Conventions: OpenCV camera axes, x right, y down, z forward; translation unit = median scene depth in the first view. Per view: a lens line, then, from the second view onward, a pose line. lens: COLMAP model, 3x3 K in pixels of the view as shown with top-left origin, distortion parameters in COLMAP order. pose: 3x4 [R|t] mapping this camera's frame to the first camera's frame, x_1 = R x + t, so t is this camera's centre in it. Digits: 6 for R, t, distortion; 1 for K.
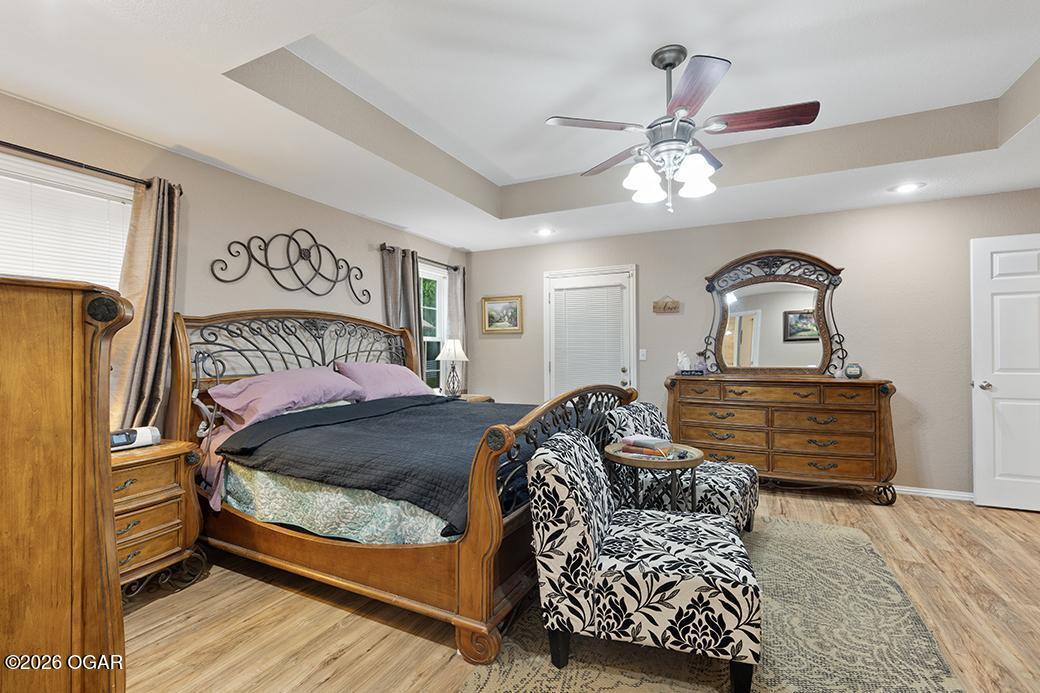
lens RADIAL K [[468.9, 0, 516.7], [0, 468.9, 345.1], [0, 0, 1]] dist [0.003549, -0.001253]
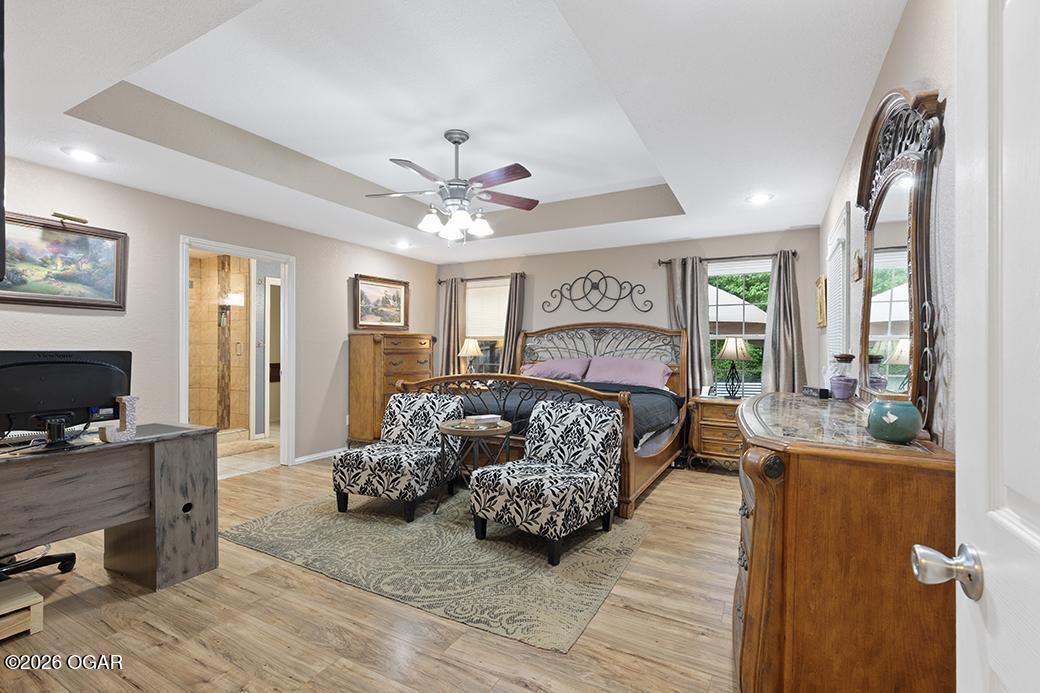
lens RADIAL K [[468.9, 0, 519.6], [0, 468.9, 345.5], [0, 0, 1]] dist [0.003549, -0.001253]
pose [[-0.029912, -0.000452, -0.999552, 1.240626], [0.004990, 0.999987, -0.000602, 0.002402], [0.999540, -0.005006, -0.029910, 0.896689]]
